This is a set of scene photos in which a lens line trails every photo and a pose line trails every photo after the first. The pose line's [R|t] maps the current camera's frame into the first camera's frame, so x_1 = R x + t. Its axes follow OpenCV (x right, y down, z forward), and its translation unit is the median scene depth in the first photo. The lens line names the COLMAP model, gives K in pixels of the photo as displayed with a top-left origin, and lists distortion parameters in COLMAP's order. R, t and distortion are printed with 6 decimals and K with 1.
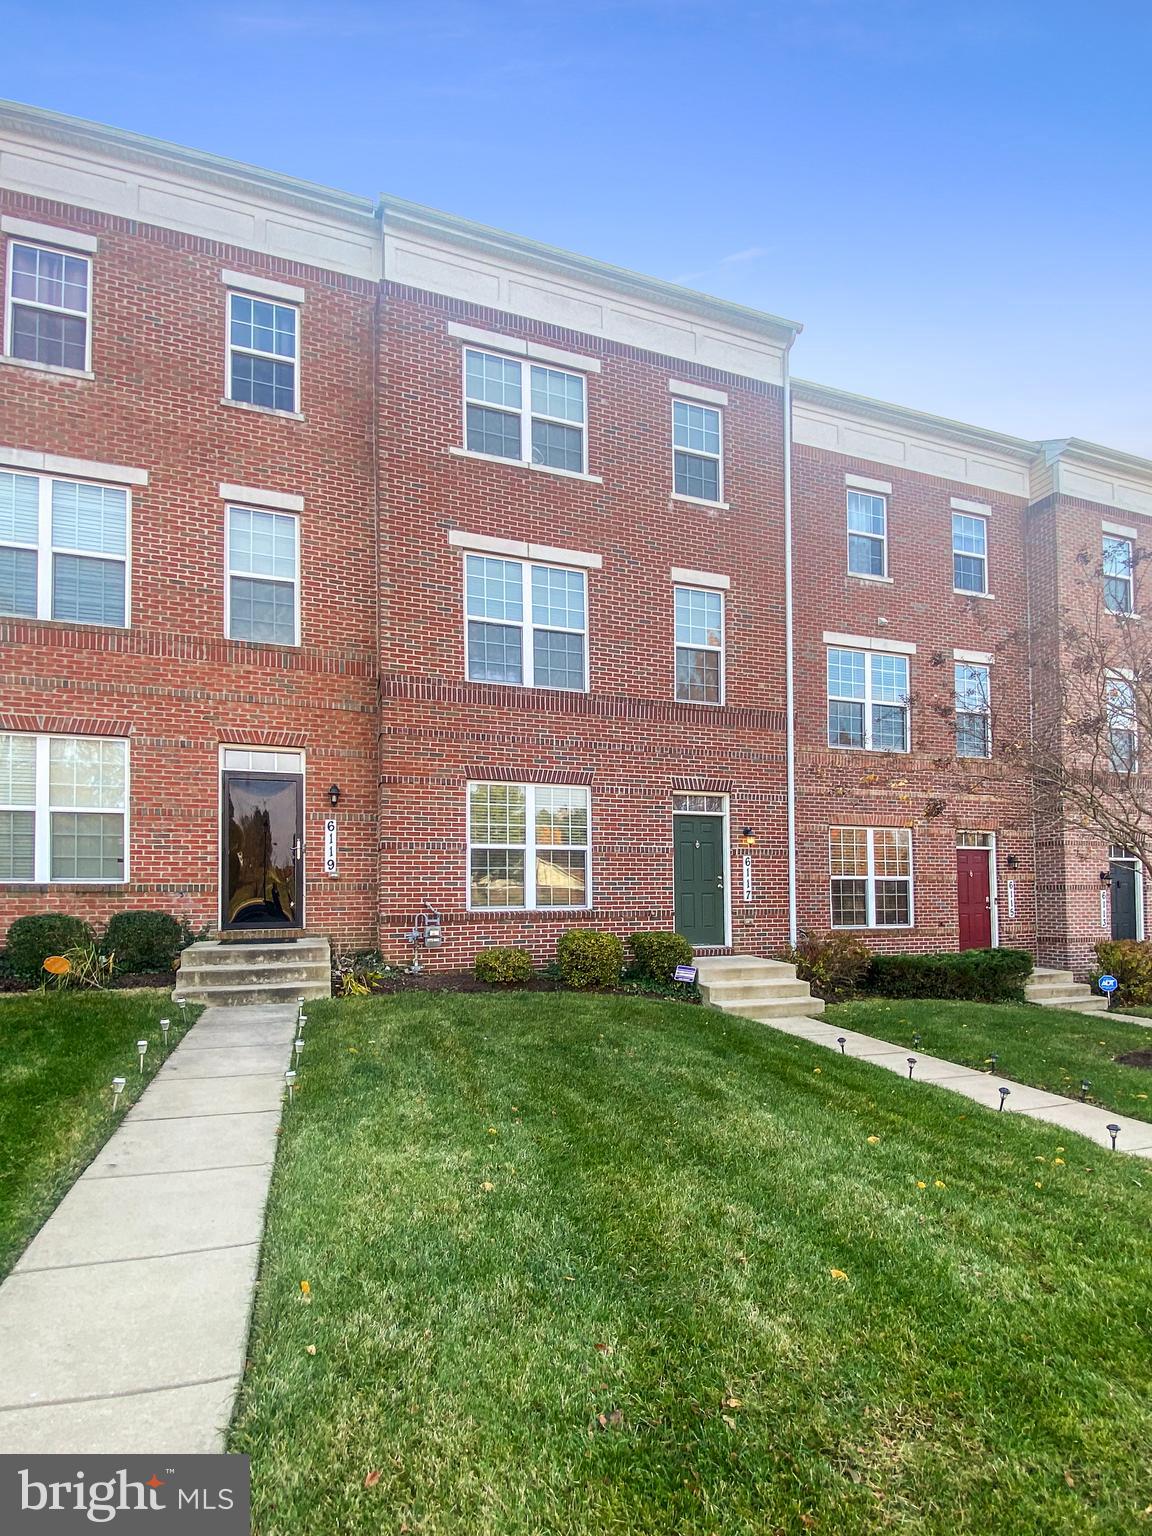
lens RADIAL K [[719.7, 0, 579.2], [0, 719.7, 761.0], [0, 0, 1]] dist [0.016104, -0.021196]
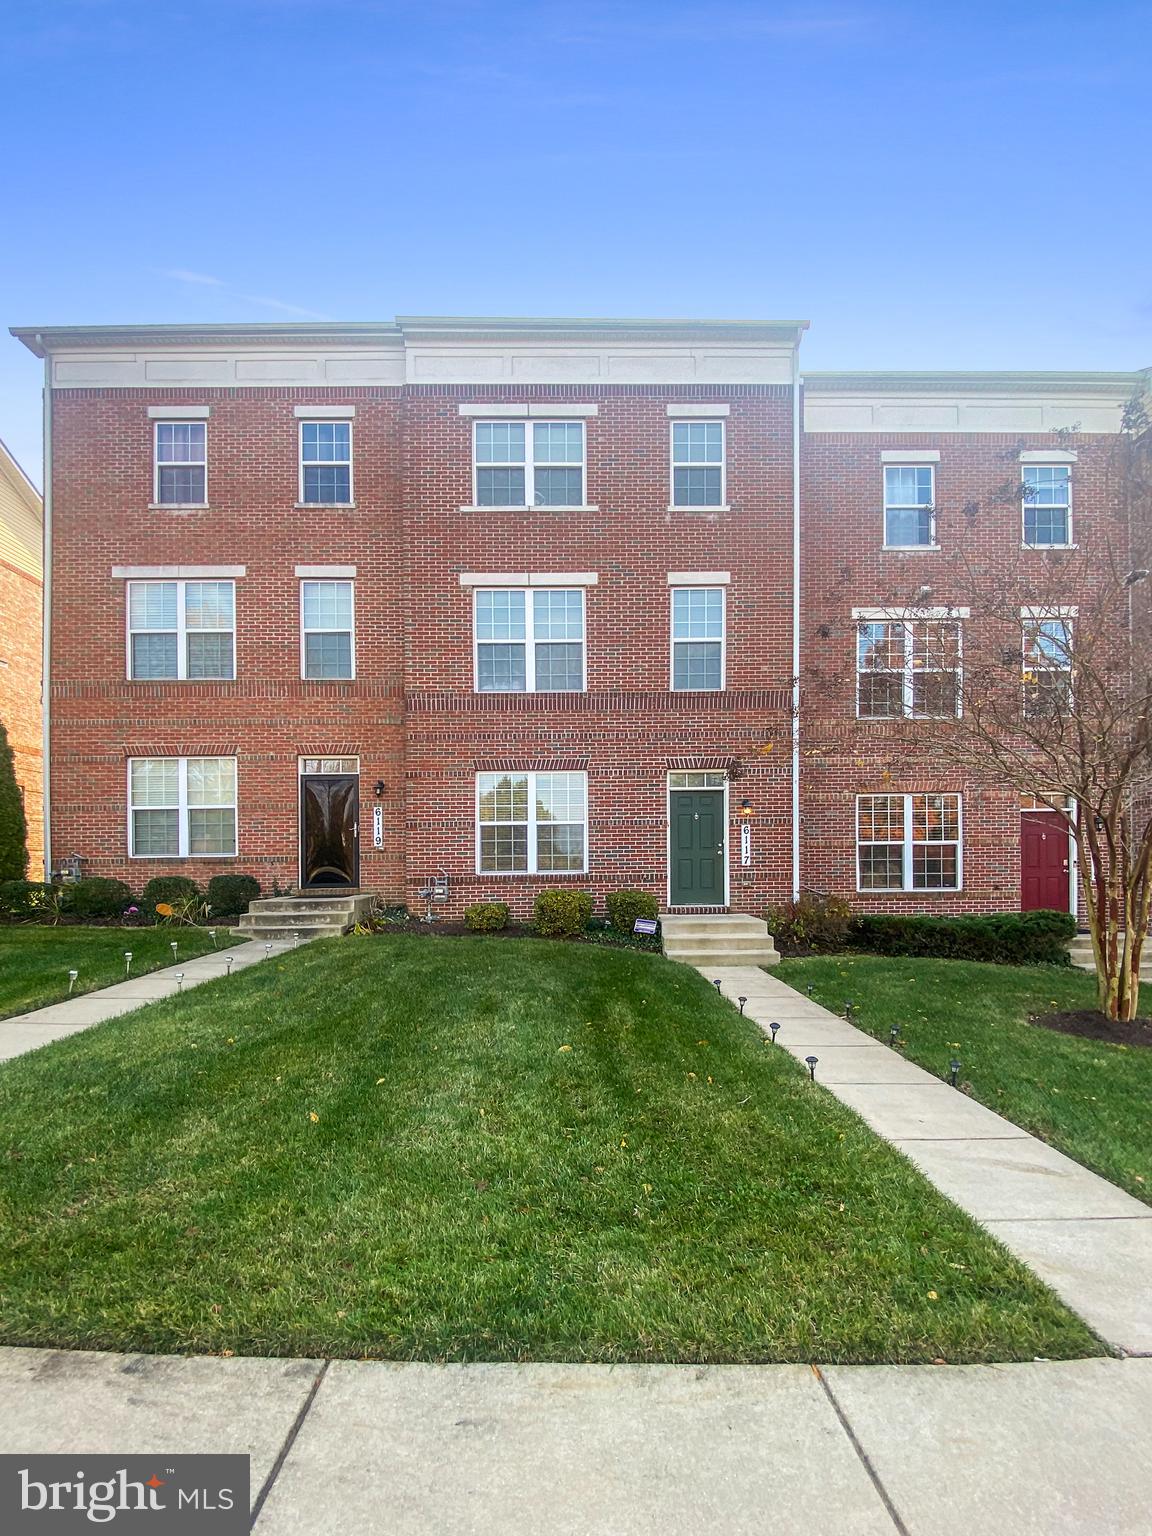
lens RADIAL K [[627.1, 0, 576.0], [0, 627.1, 768.0], [0, 0, 1]] dist [0.013879, -0.017791]
pose [[0.951526, -0.059847, -0.301688, 0.311503], [0.066705, 0.997695, 0.012469, 0.016935], [0.300246, -0.031988, 0.953325, 0.006945]]
